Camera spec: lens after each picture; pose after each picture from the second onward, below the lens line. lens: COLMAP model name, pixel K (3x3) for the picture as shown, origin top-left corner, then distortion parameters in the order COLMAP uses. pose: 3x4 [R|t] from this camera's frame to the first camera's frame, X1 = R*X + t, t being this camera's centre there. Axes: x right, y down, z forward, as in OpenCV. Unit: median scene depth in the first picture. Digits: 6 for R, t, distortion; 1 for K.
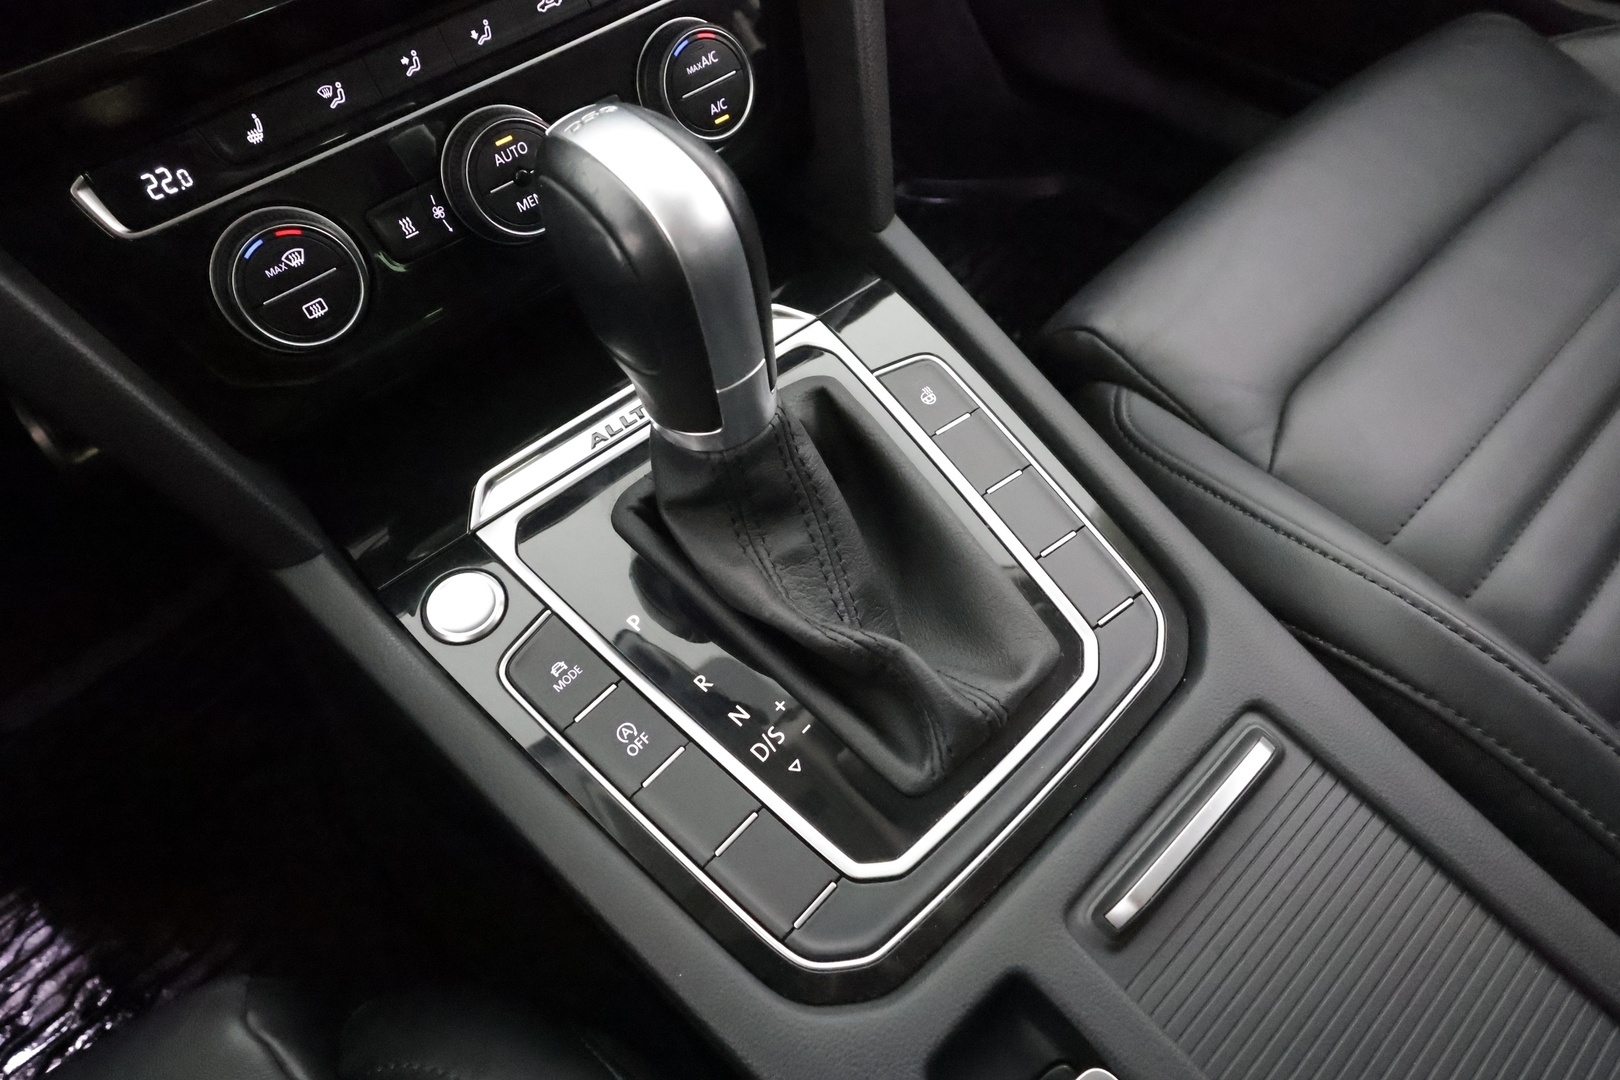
lens RADIAL K [[1003.1, 0, 815.0], [0, 1003.1, 548.0], [0, 0, 1]] dist [0.006485, -0.002809]
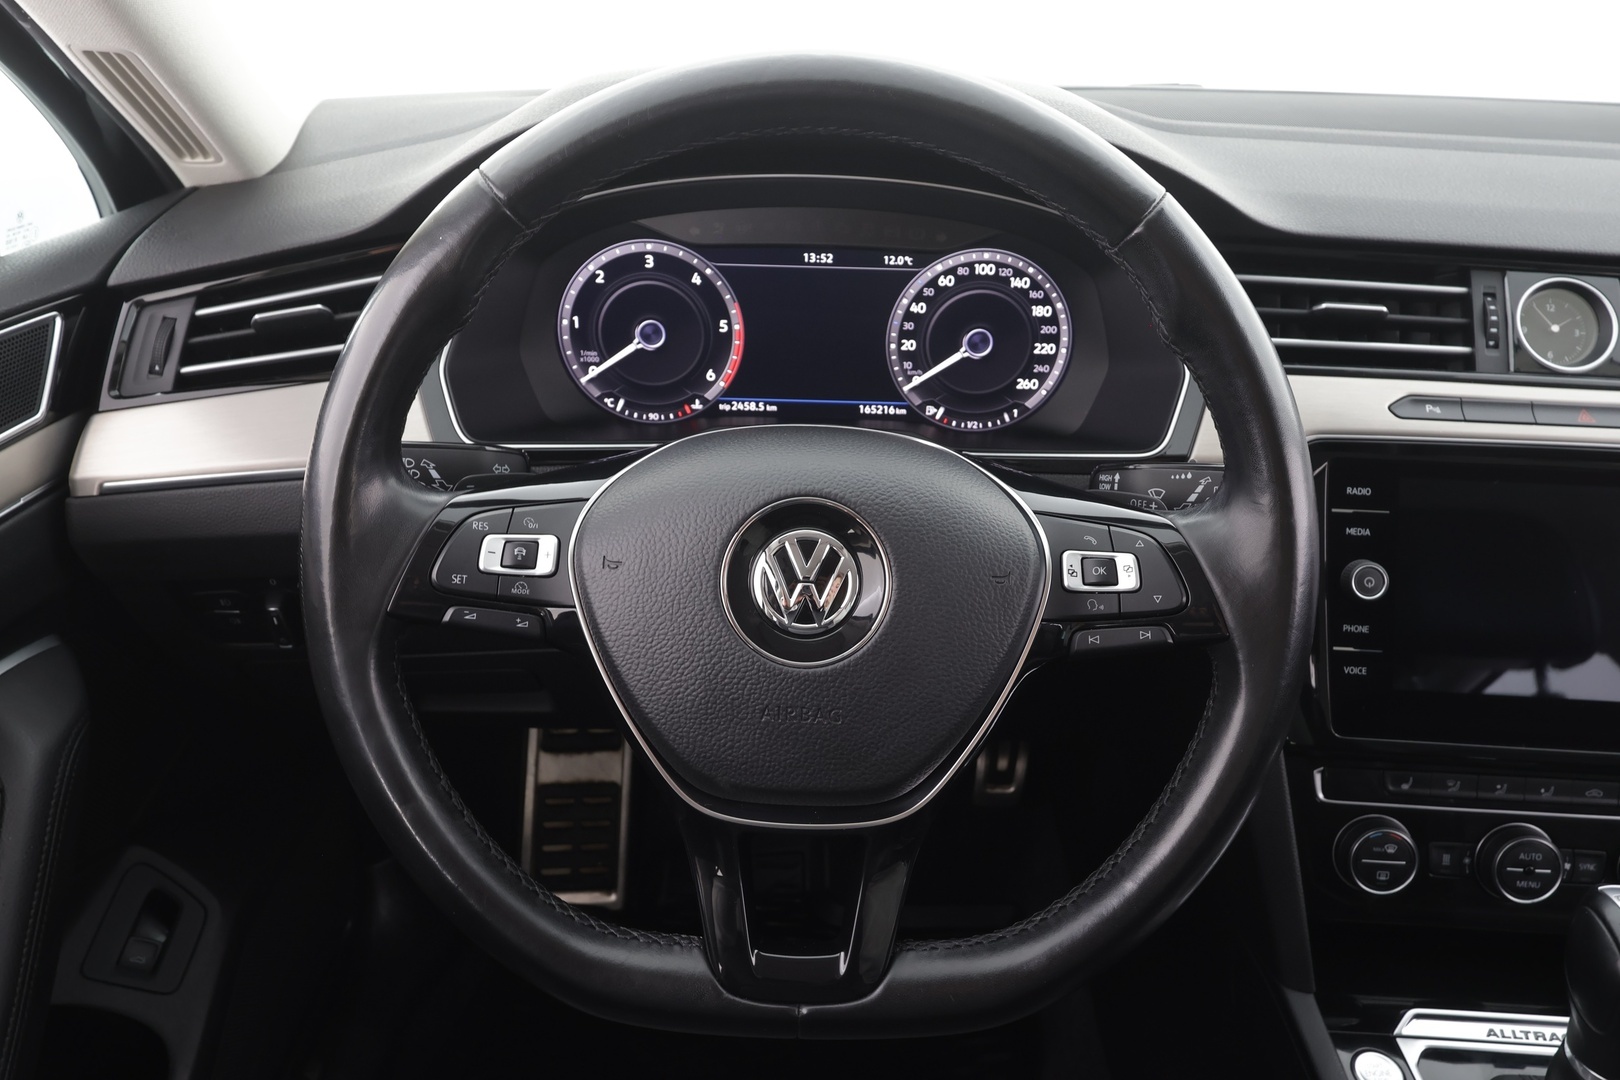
lens RADIAL K [[1168.3, 0, 813.6], [0, 1168.3, 543.5], [0, 0, 1]] dist [0.001299, 0.013204]
pose [[0.726415, 0.395116, -0.562321, -0.280945], [-0.594574, 0.771663, -0.225870, 0.363986], [0.344678, 0.498417, 0.795474, -1.250265]]
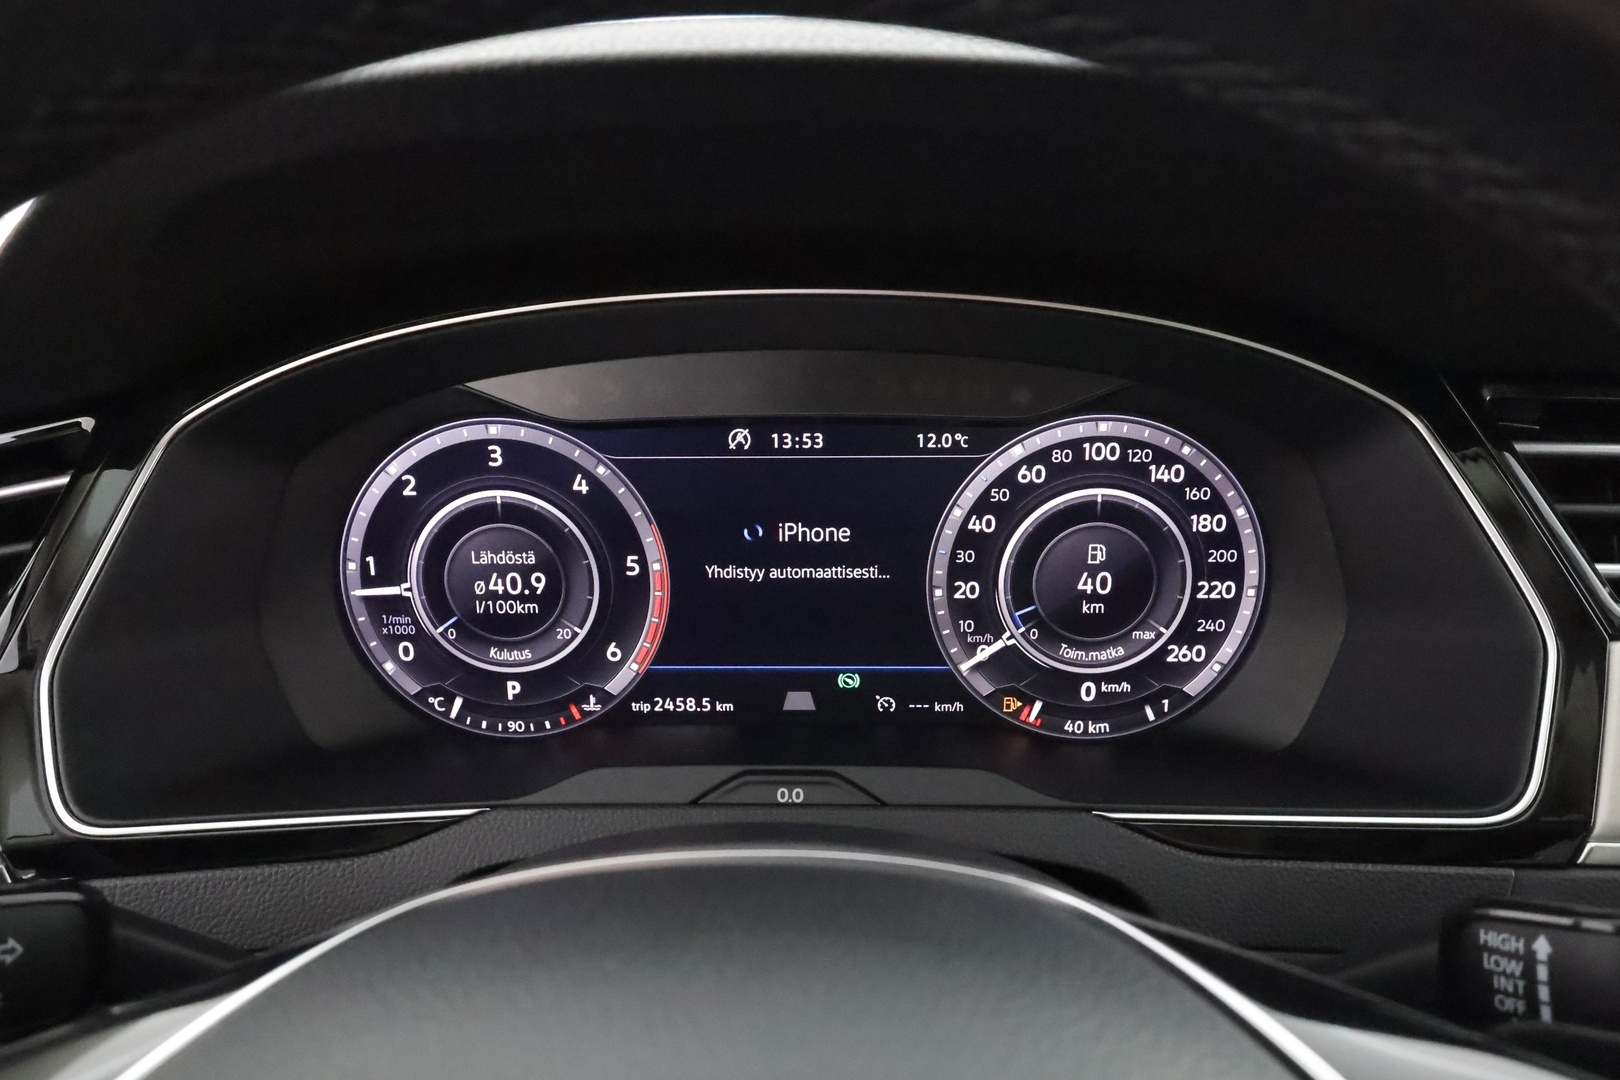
lens RADIAL K [[1083.3, 0, 827.1], [0, 1083.3, 549.4], [0, 0, 1]] dist [-0.006517, 0.003891]
pose [[0.717019, 0.273317, -0.641234, -0.921063], [-0.584165, 0.737519, -0.338848, -0.086322], [0.380309, 0.617547, 0.688477, -0.491631]]
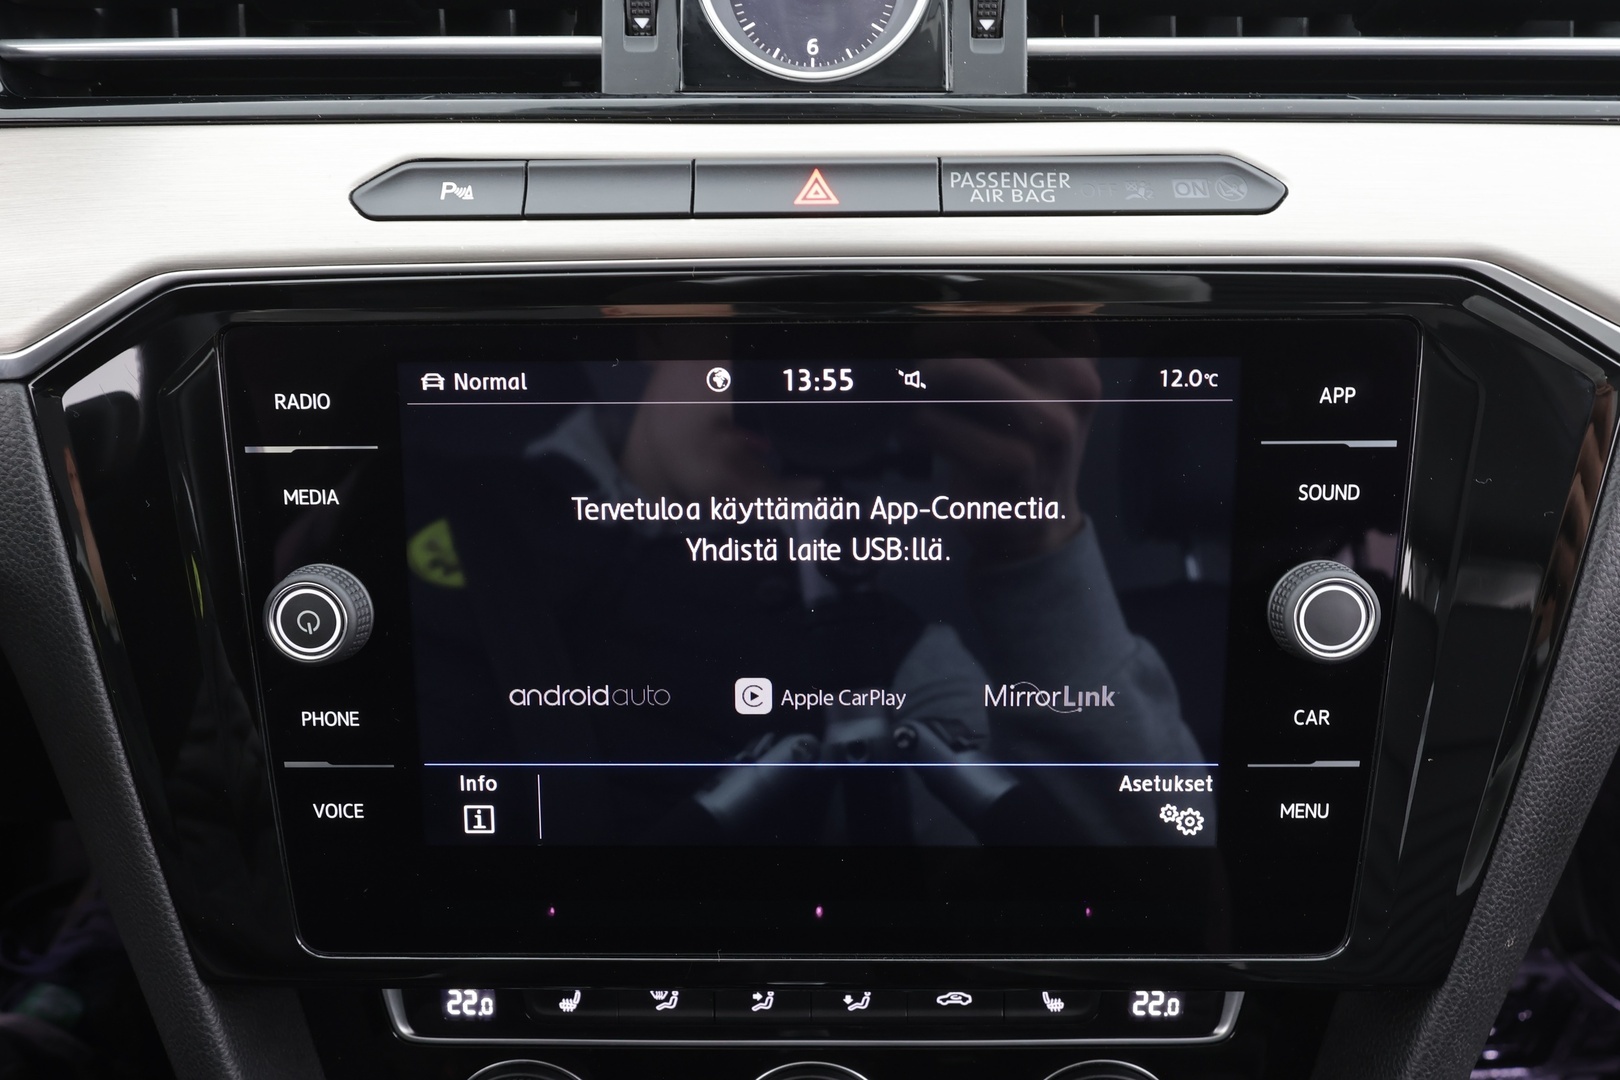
lens RADIAL K [[1277.7, 0, 811.8], [0, 1277.7, 539.9], [0, 0, 1]] dist [0.005531, 0.001653]
pose [[0.756654, 0.425347, -0.496543, 0.001028], [-0.546213, 0.828638, -0.122518, -0.672622], [0.359342, 0.363922, 0.859322, -0.054775]]
